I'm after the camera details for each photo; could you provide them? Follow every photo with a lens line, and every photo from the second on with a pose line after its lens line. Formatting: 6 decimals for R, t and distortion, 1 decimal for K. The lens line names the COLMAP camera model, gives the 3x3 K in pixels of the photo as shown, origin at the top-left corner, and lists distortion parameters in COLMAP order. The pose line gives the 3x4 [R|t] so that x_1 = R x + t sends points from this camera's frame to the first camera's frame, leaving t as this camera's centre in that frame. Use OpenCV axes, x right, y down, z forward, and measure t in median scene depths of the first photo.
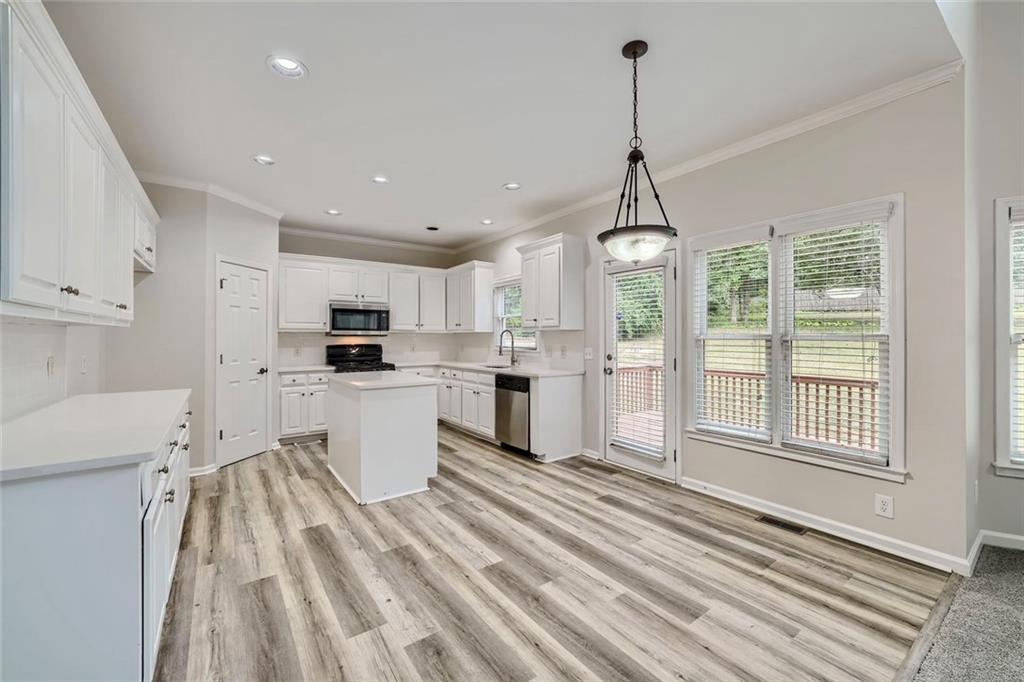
lens RADIAL K [[413.2, 0, 518.1], [0, 413.2, 339.5], [0, 0, 1]] dist [-0.011674, 0.004814]
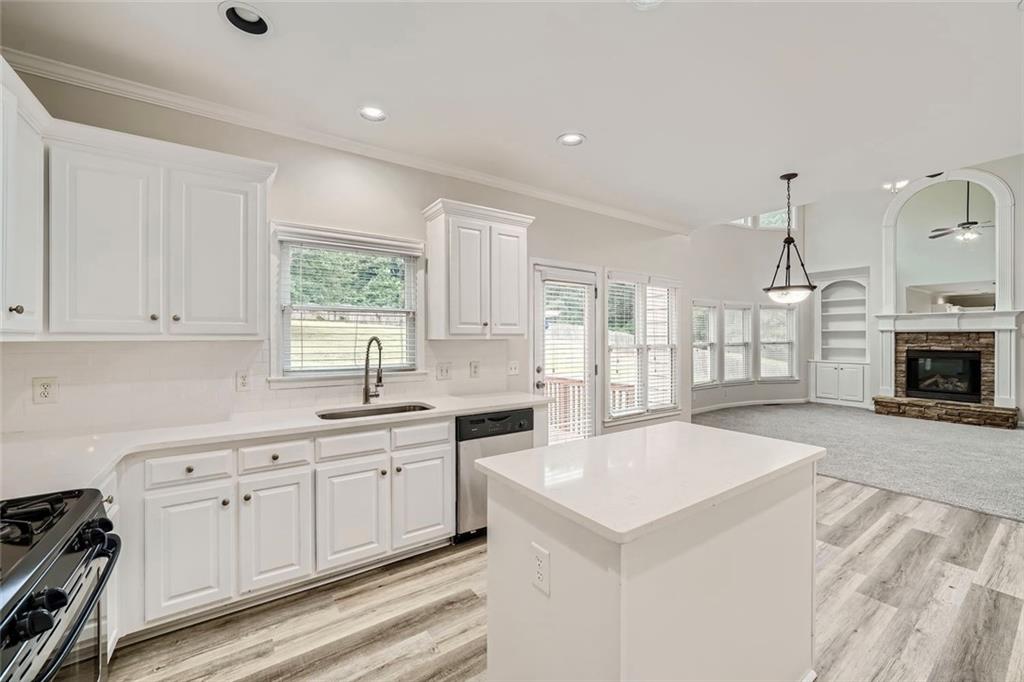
lens RADIAL K [[413.2, 0, 512.1], [0, 413.2, 338.4], [0, 0, 1]] dist [-0.011674, 0.004814]
pose [[0.012141, 0.001953, 0.999924, -1.042077], [0.005086, 0.999985, -0.002015, -0.038056], [-0.999913, 0.005110, 0.012131, 1.565379]]
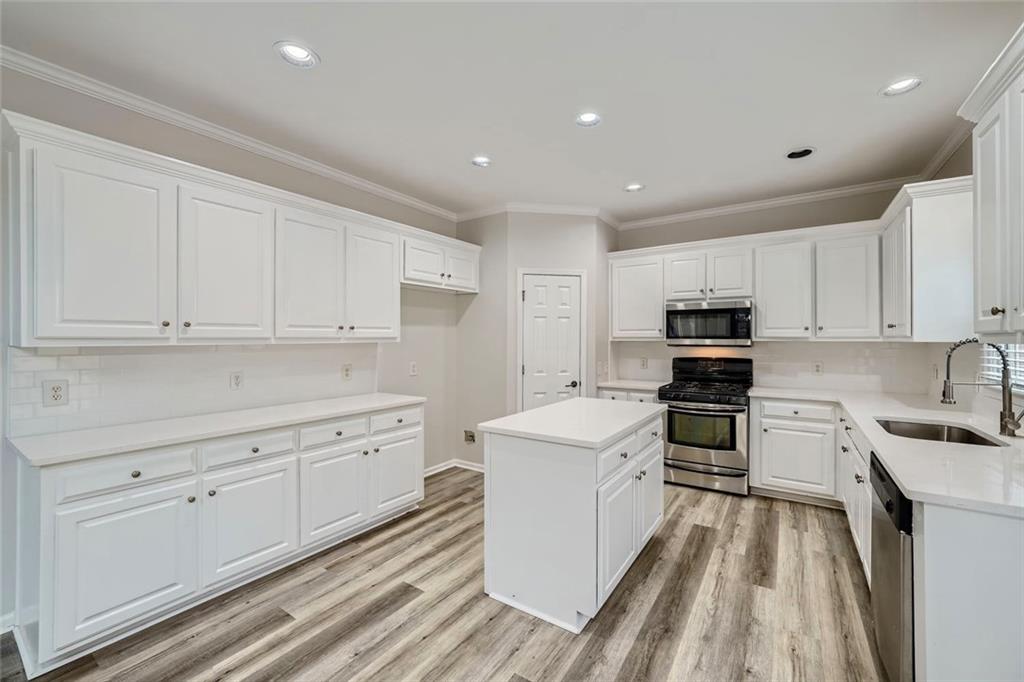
lens RADIAL K [[413.2, 0, 512.7], [0, 413.2, 336.9], [0, 0, 1]] dist [-0.011674, 0.004814]
pose [[0.342915, -0.004423, -0.939356, 0.344144], [-0.003302, 0.999977, -0.005914, -0.040016], [0.939361, 0.005130, 0.342892, 0.901956]]
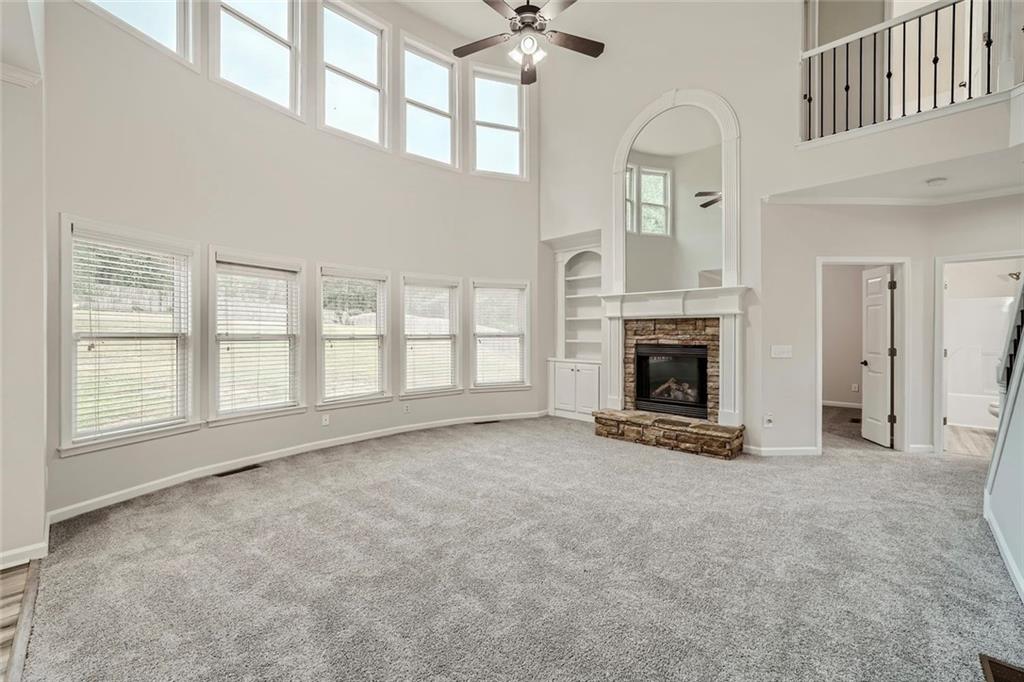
lens RADIAL K [[413.2, 0, 517.2], [0, 413.2, 333.9], [0, 0, 1]] dist [-0.011674, 0.004814]
pose [[-0.191009, 0.004275, 0.981579, -0.151812], [0.004590, 0.999983, -0.003462, -0.000015], [-0.981578, 0.003844, -0.191025, -0.012032]]
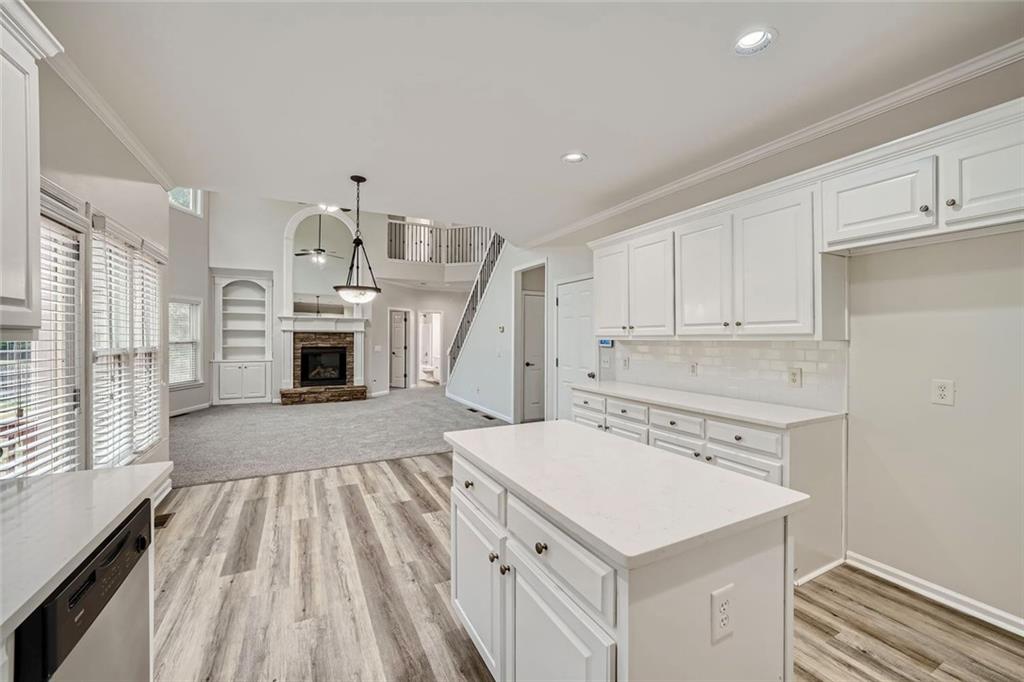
lens RADIAL K [[413.2, 0, 523.0], [0, 413.2, 336.9], [0, 0, 1]] dist [-0.011674, 0.004814]
pose [[-0.991521, 0.001028, 0.129940, -0.456517], [0.001484, 0.999993, 0.003417, -0.042053], [-0.129936, 0.003581, -0.991516, 1.937025]]
